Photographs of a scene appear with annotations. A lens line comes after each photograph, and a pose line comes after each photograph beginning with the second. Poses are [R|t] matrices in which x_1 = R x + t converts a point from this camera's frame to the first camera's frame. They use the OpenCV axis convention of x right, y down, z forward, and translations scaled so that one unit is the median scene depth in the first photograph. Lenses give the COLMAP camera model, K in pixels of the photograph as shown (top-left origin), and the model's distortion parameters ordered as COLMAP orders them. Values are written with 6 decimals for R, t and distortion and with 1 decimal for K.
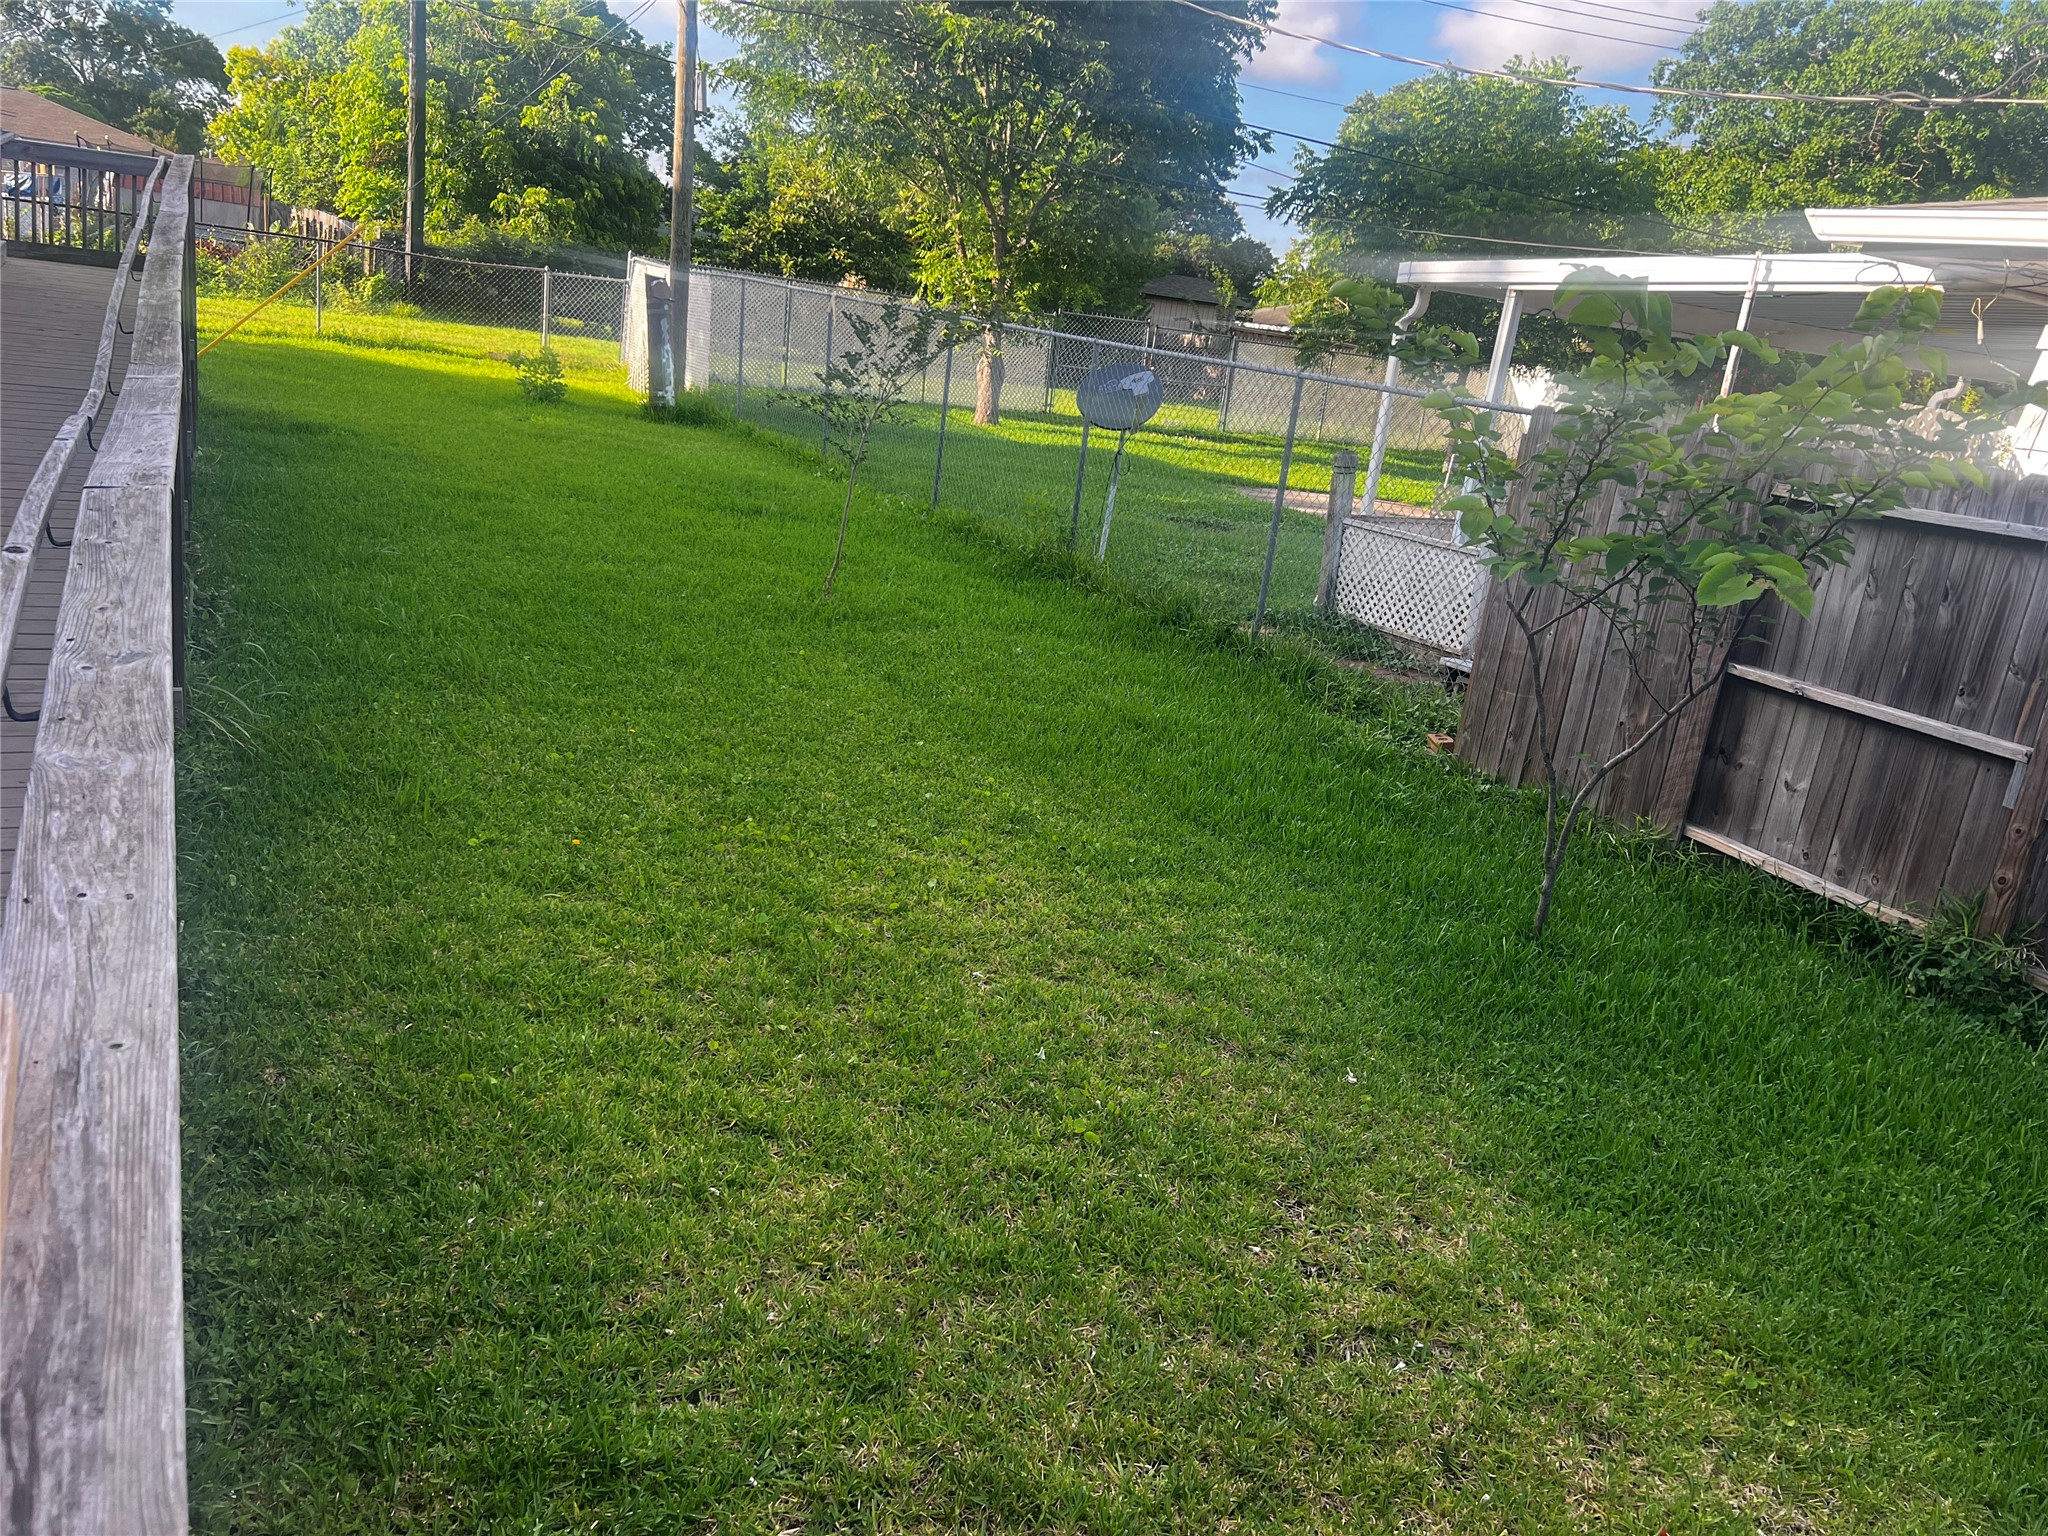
lens RADIAL K [[1530.8, 0, 1024.0], [0, 1530.8, 768.0], [0, 0, 1]] dist [0.114928, -0.185799]
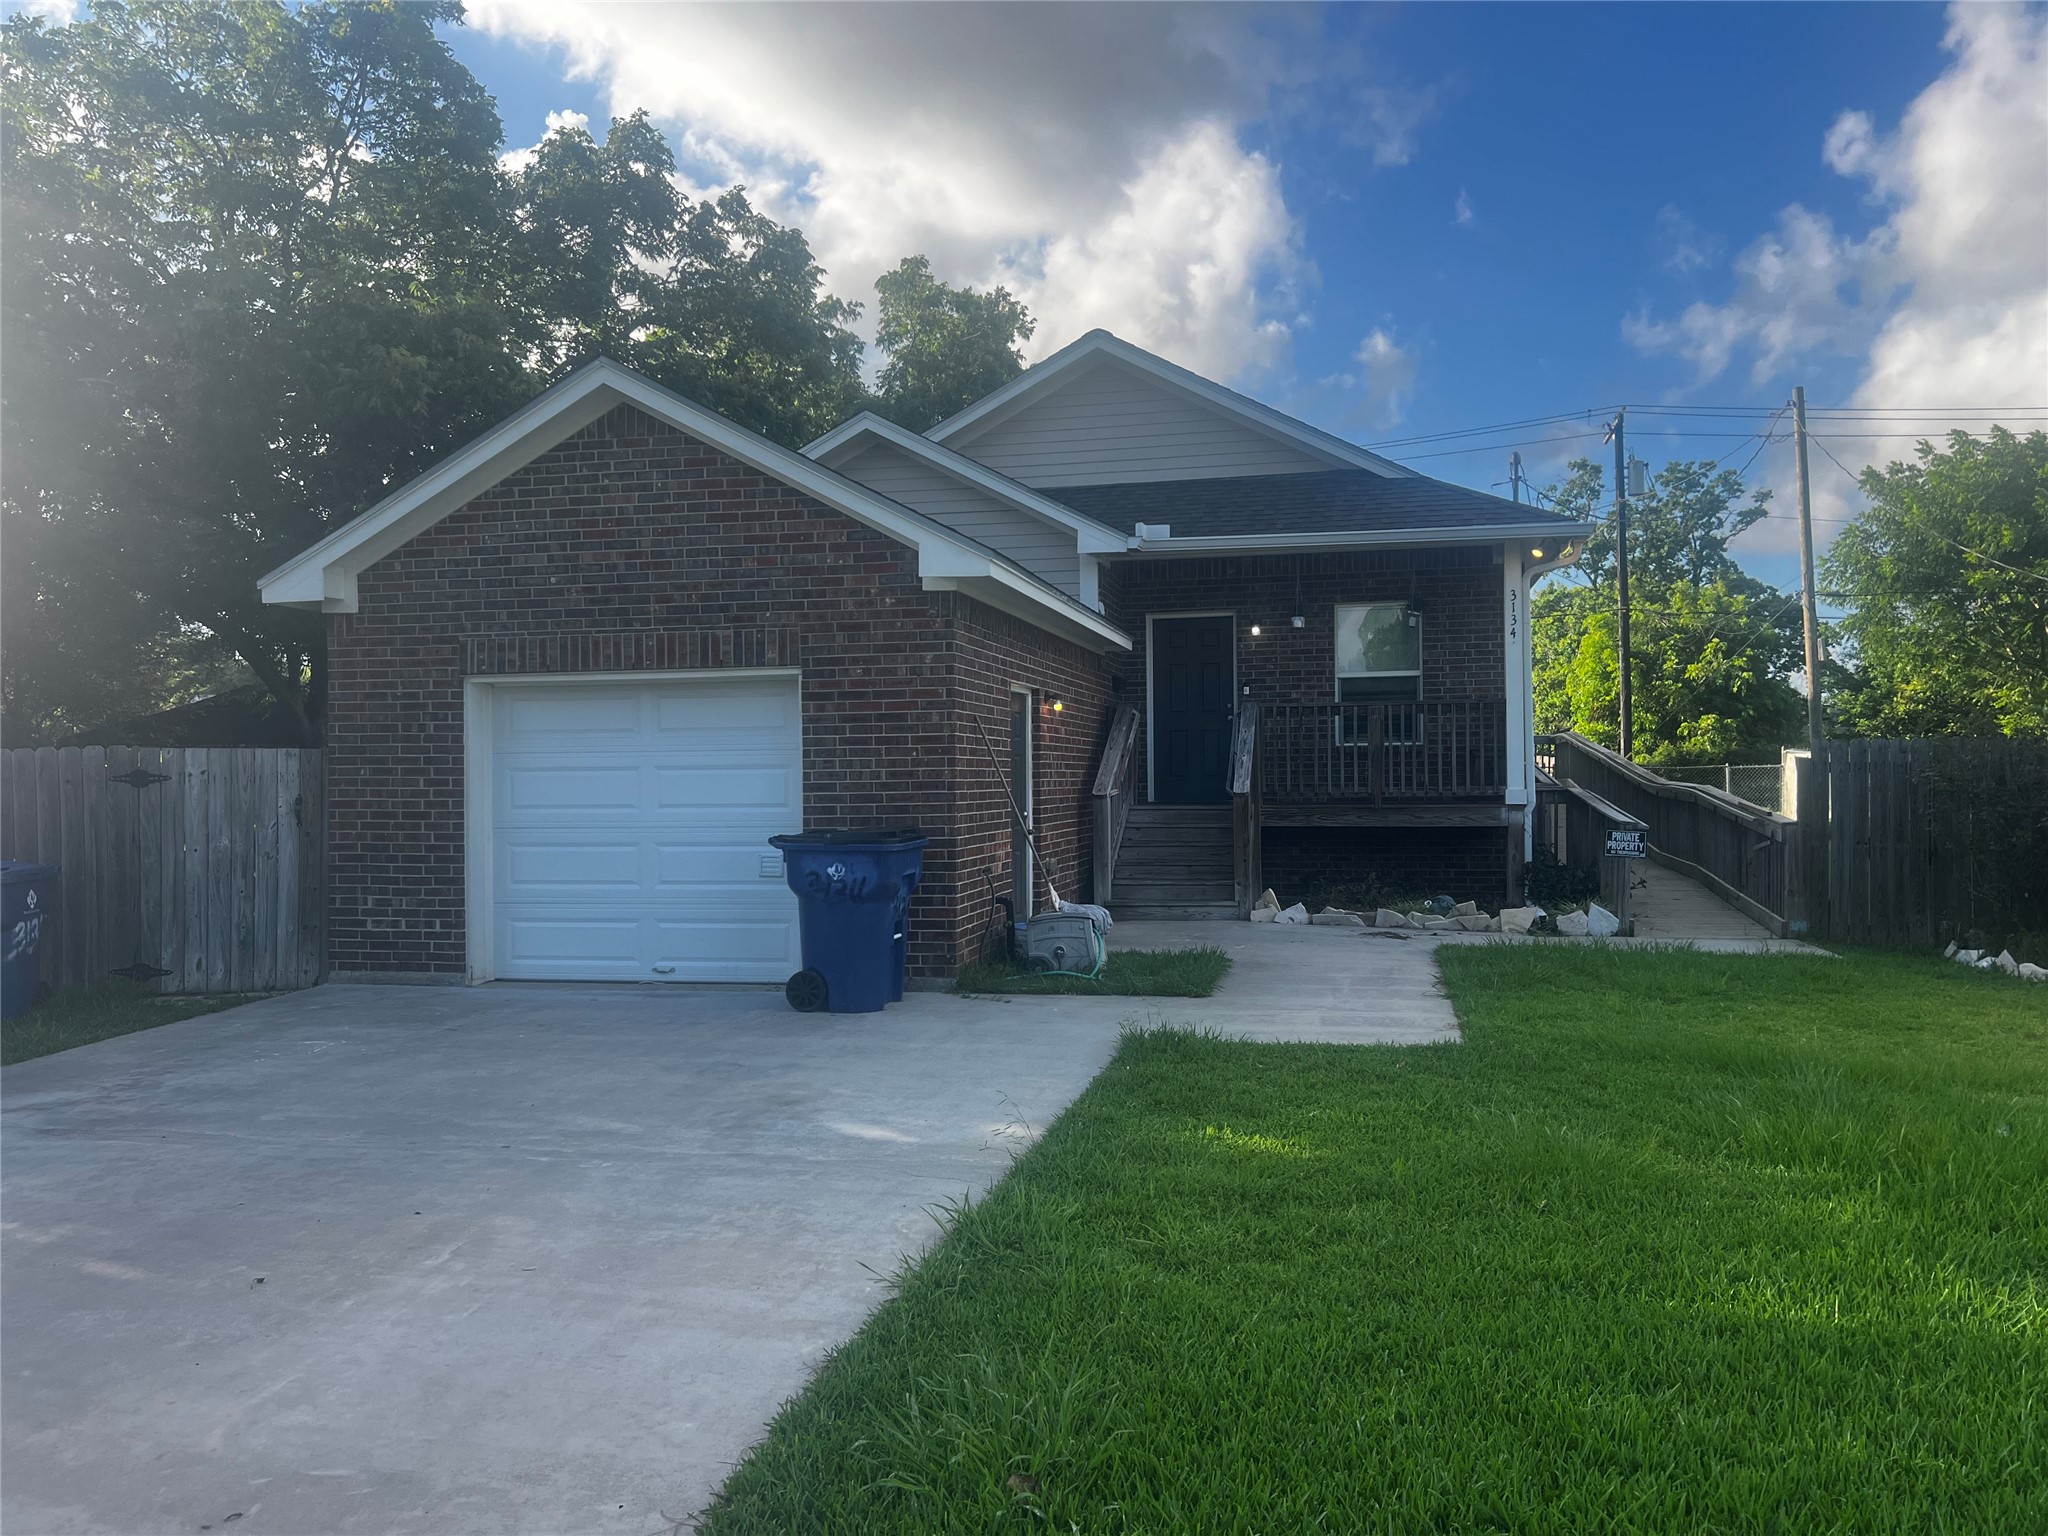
lens RADIAL K [[1530.8, 0, 1024.0], [0, 1530.8, 768.0], [0, 0, 1]] dist [0.114928, -0.185799]
pose [[0.766985, -0.133067, -0.627716, 0.089841], [-0.077733, 0.951788, -0.296745, 0.136162], [0.636939, 0.276393, 0.719663, -0.389350]]
